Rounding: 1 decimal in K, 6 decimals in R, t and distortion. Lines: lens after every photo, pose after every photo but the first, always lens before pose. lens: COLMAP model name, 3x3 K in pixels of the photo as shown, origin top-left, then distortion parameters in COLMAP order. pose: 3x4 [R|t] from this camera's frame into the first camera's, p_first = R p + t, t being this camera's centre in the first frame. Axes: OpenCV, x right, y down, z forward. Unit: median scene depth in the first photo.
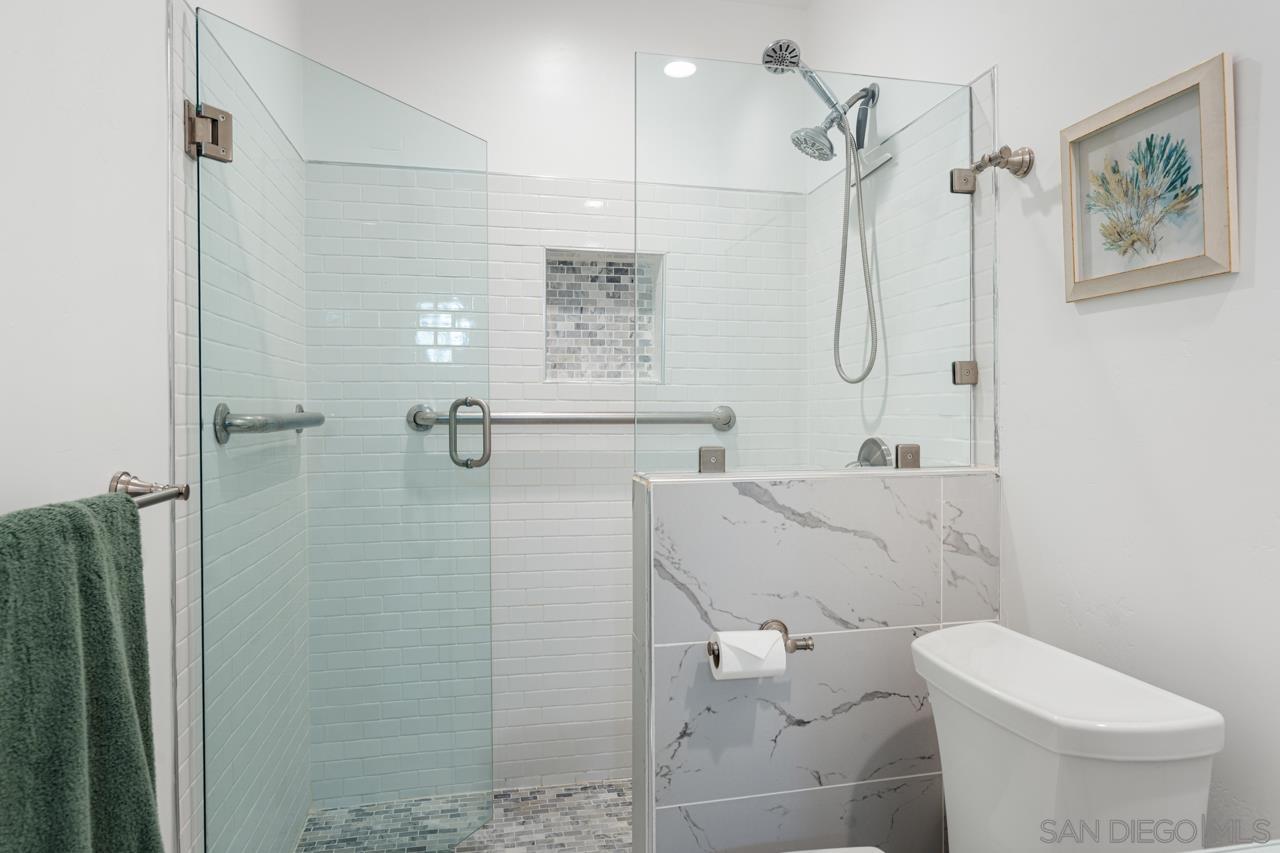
lens RADIAL K [[770.6, 0, 642.6], [0, 770.6, 421.2], [0, 0, 1]] dist [-0.014650, 0.001413]
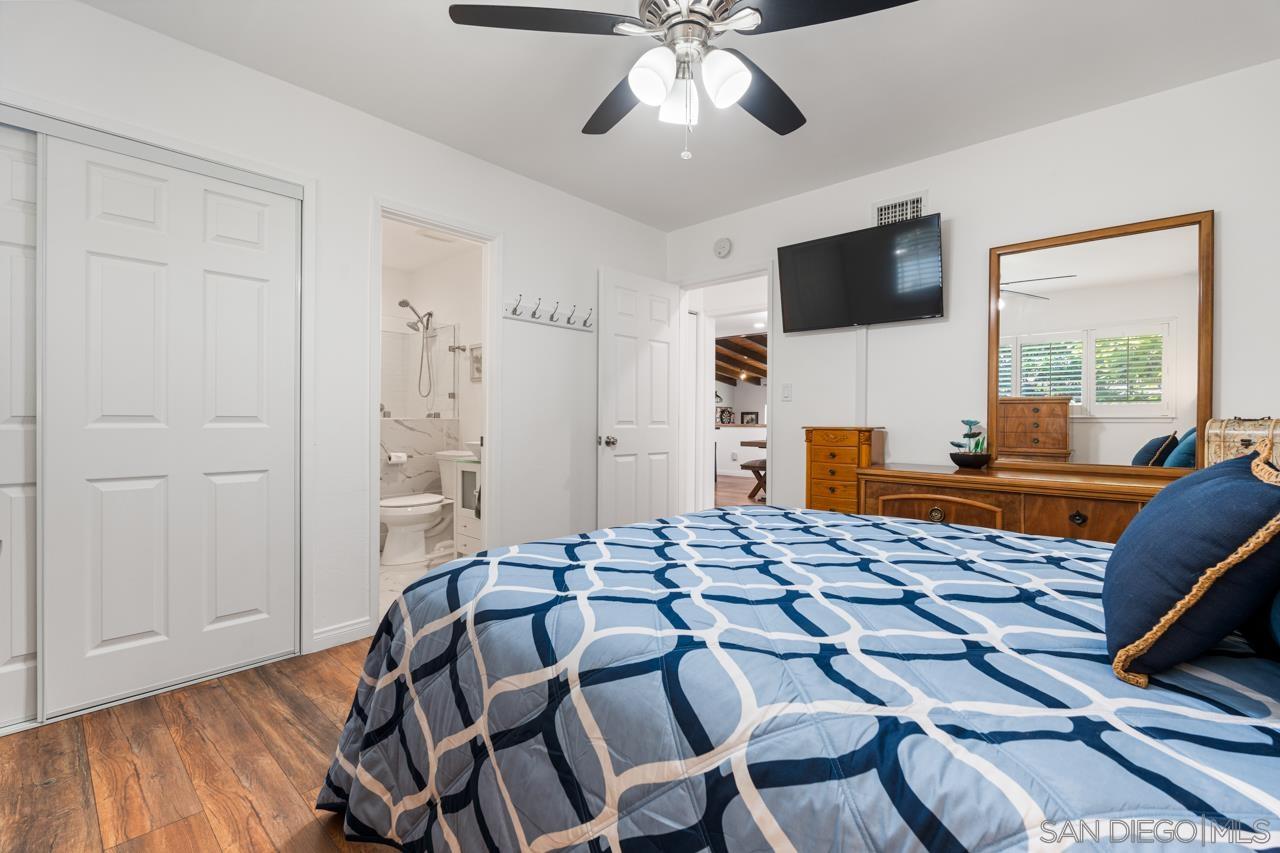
lens RADIAL K [[563.9, 0, 634.8], [0, 563.9, 422.0], [0, 0, 1]] dist [0.002019, 0.000089]
pose [[0.815611, 0.013205, 0.578450, -0.550259], [-0.010036, 0.999912, -0.008676, 0.099905], [-0.578514, 0.001271, 0.815672, -2.122740]]
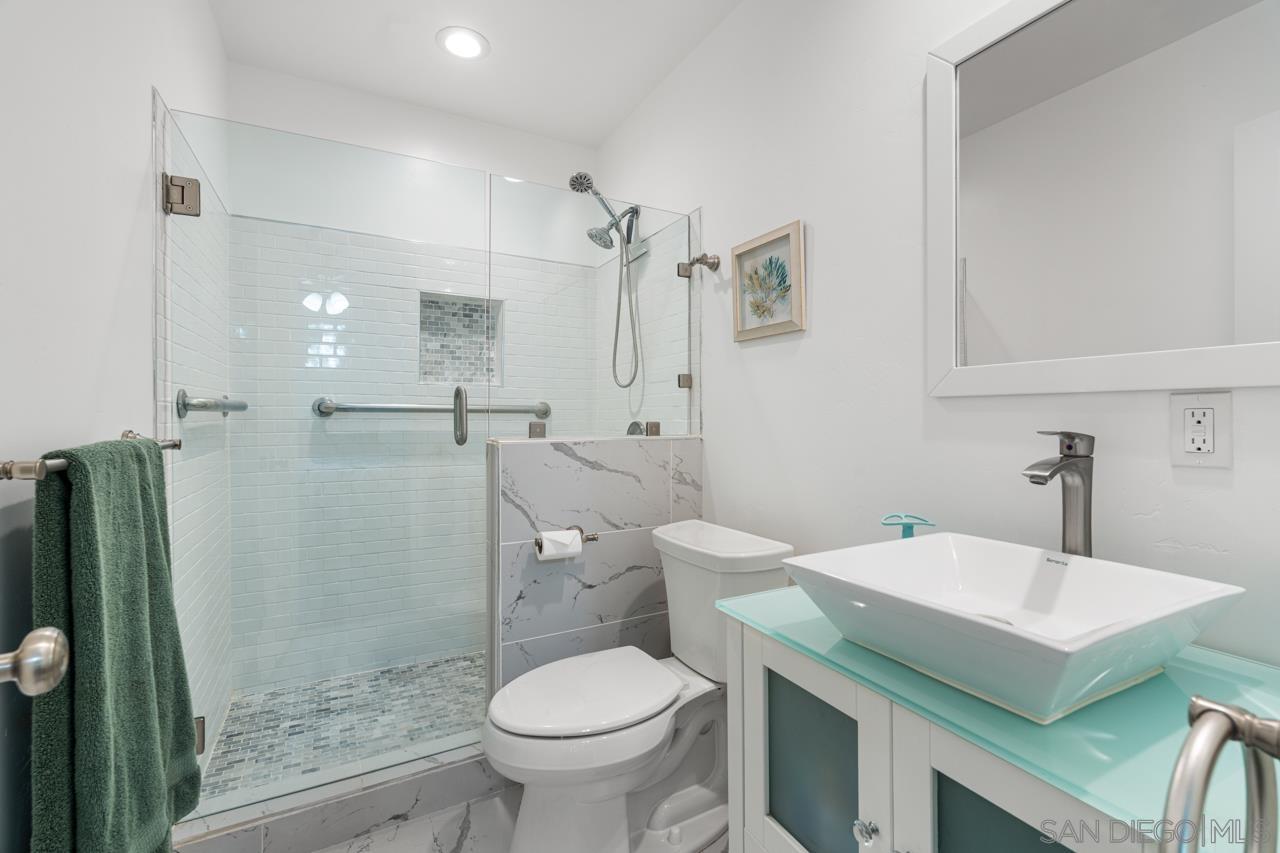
lens RADIAL K [[563.9, 0, 638.7], [0, 563.9, 420.3], [0, 0, 1]] dist [0.002019, 0.000089]
pose [[0.961432, 0.004461, 0.275006, -0.031524], [-0.002993, 0.999979, -0.005756, 0.035021], [-0.275026, 0.004711, 0.961425, -0.201994]]
